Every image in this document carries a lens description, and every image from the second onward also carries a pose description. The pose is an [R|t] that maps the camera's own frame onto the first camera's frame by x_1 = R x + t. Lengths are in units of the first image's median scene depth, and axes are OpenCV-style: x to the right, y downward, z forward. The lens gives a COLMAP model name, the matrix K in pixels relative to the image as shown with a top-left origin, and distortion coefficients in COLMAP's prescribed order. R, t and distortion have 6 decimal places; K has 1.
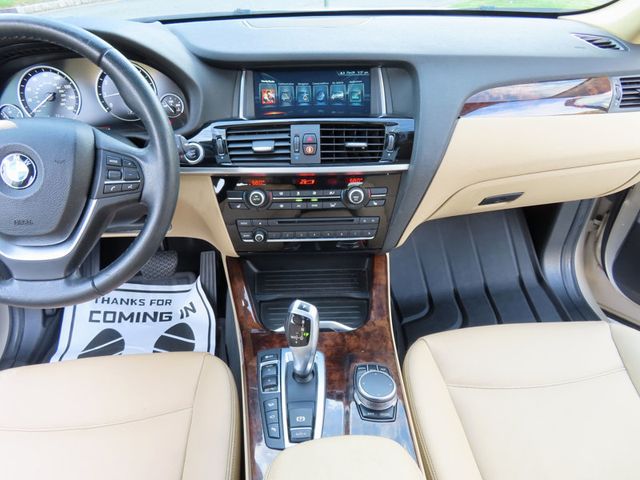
lens RADIAL K [[452.8, 0, 319.2], [0, 452.8, 235.3], [0, 0, 1]] dist [-0.008329, 0.001650]
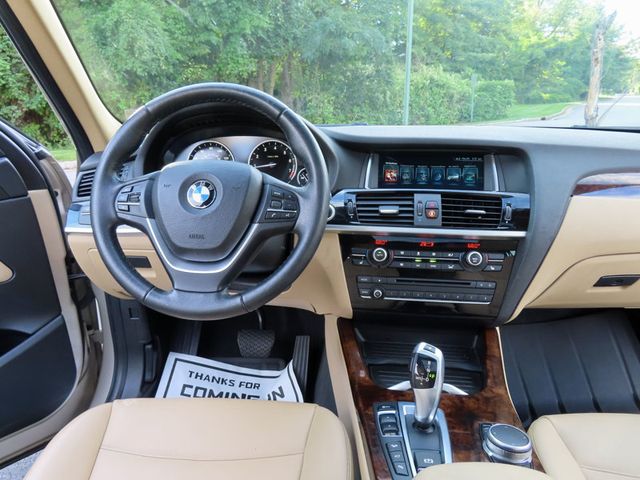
lens RADIAL K [[452.8, 0, 320.0], [0, 452.8, 239.7], [0, 0, 1]] dist [-0.008329, 0.001650]
pose [[0.988842, 0.057183, -0.137555, -0.129788], [-0.096911, 0.948217, -0.302477, 0.221211], [0.113135, 0.312432, 0.943179, -0.048290]]
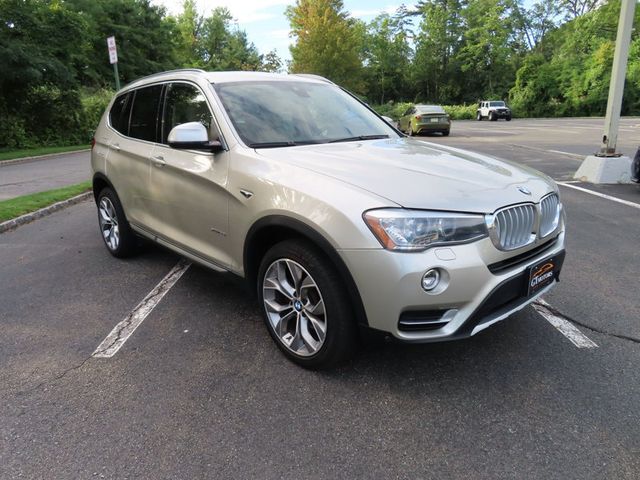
lens RADIAL K [[452.8, 0, 320.1], [0, 452.8, 242.2], [0, 0, 1]] dist [-0.008329, 0.001650]
pose [[0.874026, -0.132805, 0.467377, -1.328237], [0.283772, 0.920341, -0.269156, 3.599055], [-0.394401, 0.367878, 0.842089, -5.093229]]
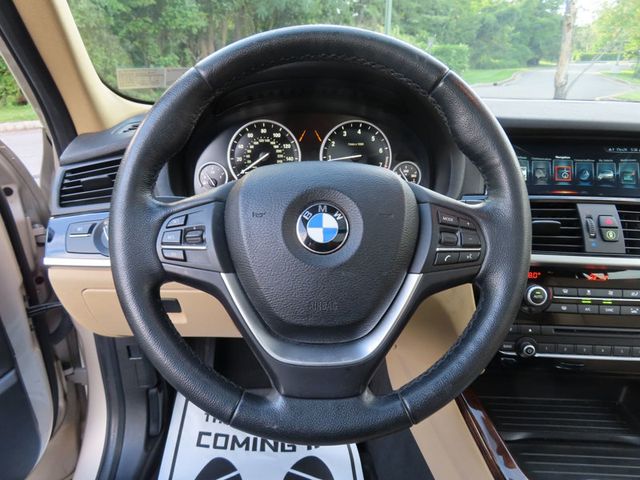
lens RADIAL K [[452.8, 0, 319.3], [0, 452.8, 241.7], [0, 0, 1]] dist [-0.008329, 0.001650]
pose [[0.998232, 0.051528, -0.029612, -0.467847], [-0.057024, 0.970807, -0.232984, 0.025226], [0.016743, 0.234261, 0.972030, 0.246735]]
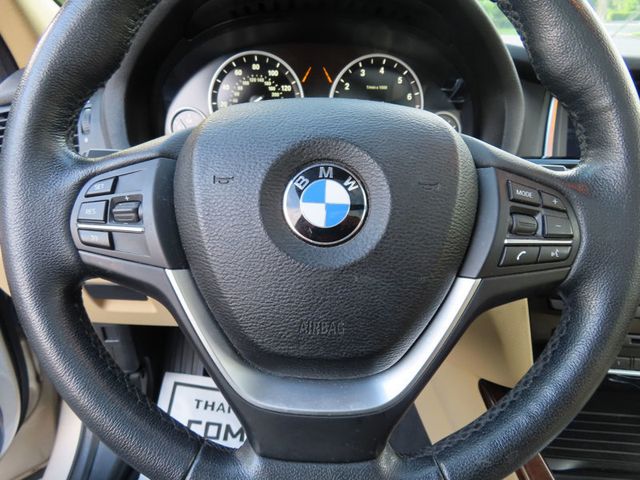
lens RADIAL K [[452.8, 0, 320.7], [0, 452.8, 239.2], [0, 0, 1]] dist [-0.008329, 0.001650]
pose [[0.995693, 0.079630, -0.047483, -0.466019], [-0.086140, 0.983964, -0.156190, -0.031370], [0.034284, 0.159608, 0.986585, 0.420538]]
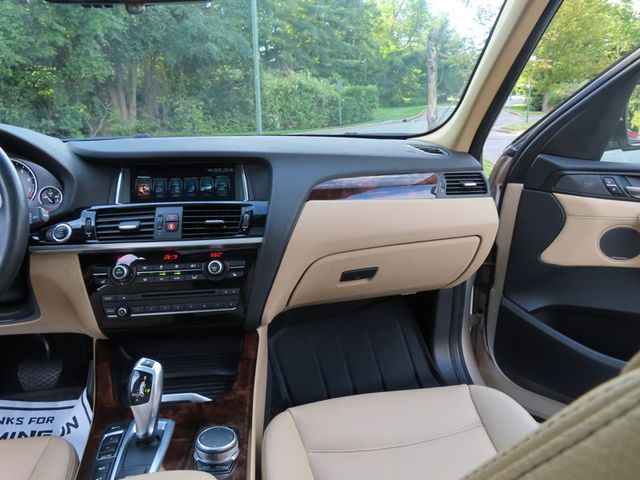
lens RADIAL K [[452.8, 0, 317.9], [0, 452.8, 240.7], [0, 0, 1]] dist [-0.008329, 0.001650]
pose [[0.994394, -0.022597, 0.103292, 0.212693], [0.054208, 0.947698, -0.314532, 0.204460], [-0.090782, 0.318368, 0.943610, -0.068402]]
